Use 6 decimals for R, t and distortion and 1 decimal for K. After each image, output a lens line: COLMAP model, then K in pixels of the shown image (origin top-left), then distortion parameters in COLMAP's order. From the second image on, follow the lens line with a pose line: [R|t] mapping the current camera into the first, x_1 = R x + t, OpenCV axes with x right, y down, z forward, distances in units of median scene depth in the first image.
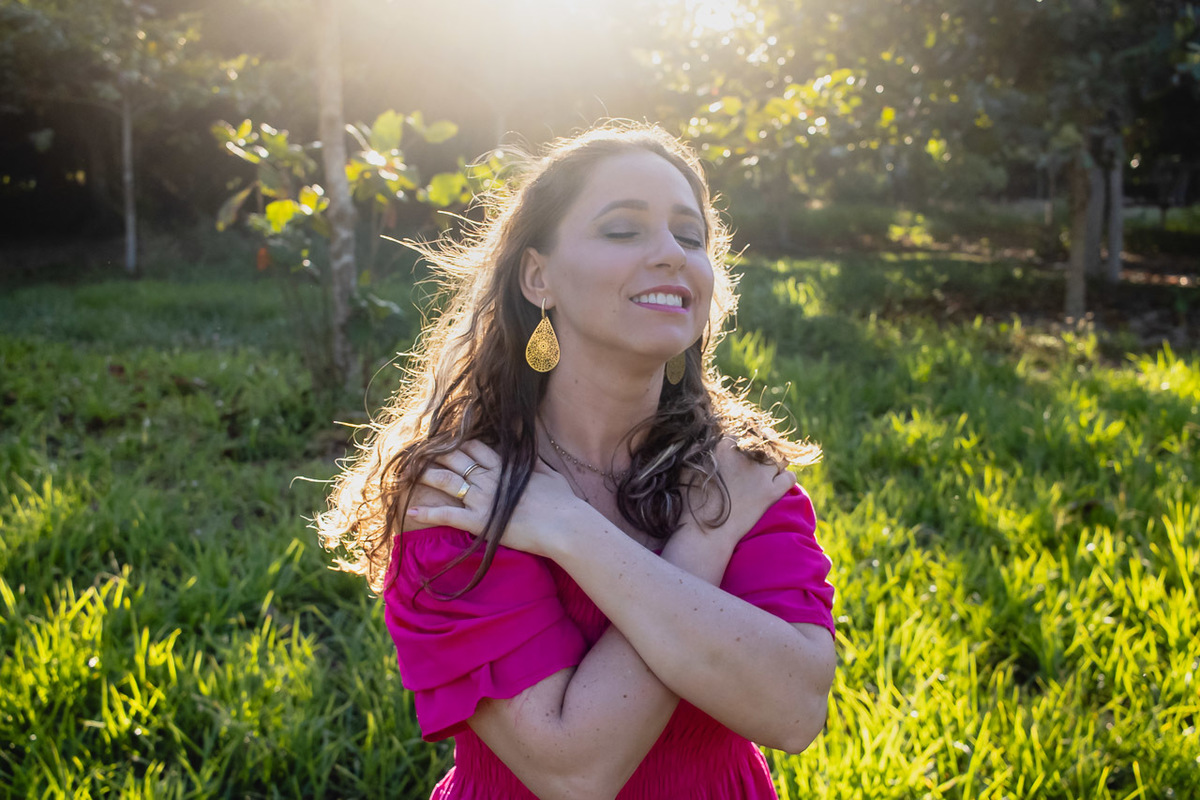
lens RADIAL K [[1382.1, 0, 600.0], [0, 1382.1, 400.0], [0, 0, 1]] dist [-0.103633, 0.025248]
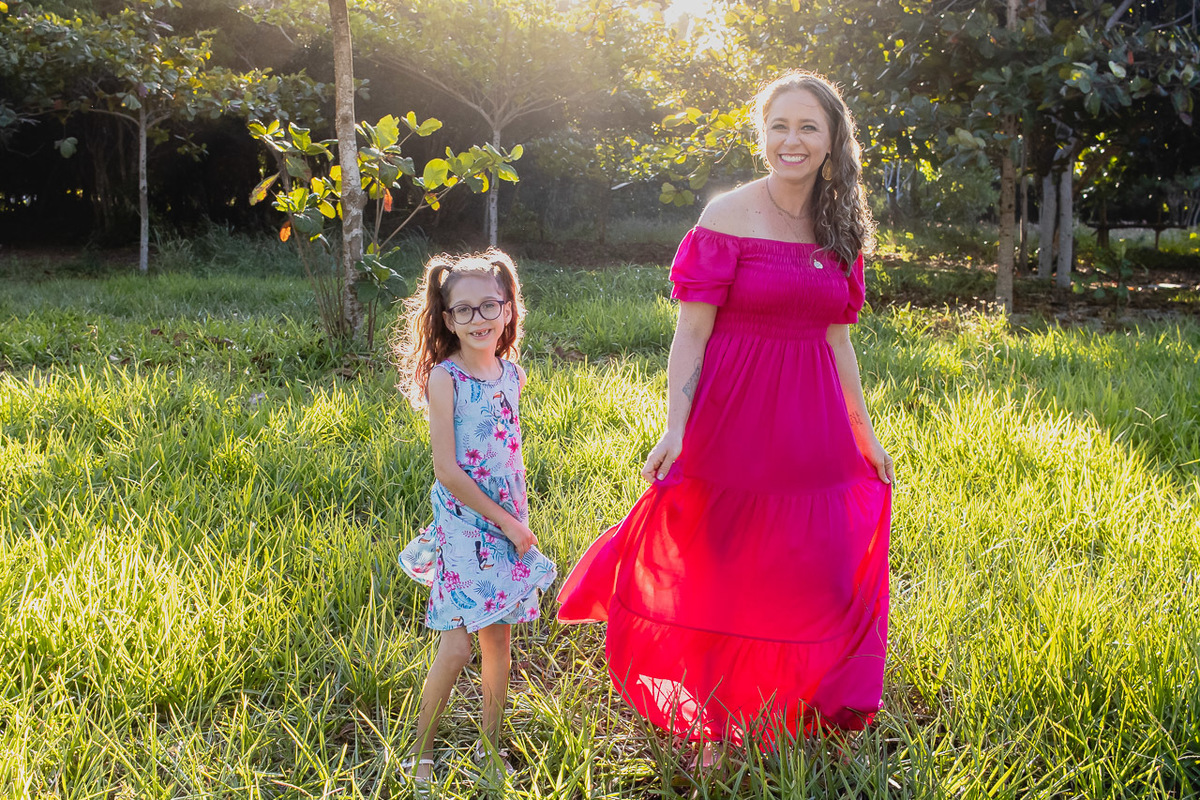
lens RADIAL K [[1382.1, 0, 600.0], [0, 1382.1, 400.0], [0, 0, 1]] dist [-0.103633, 0.025248]
pose [[0.999979, 0.006092, 0.002161, 0.019088], [-0.006062, 0.999890, -0.013532, 0.036974], [-0.002243, 0.013519, 0.999906, -0.132901]]
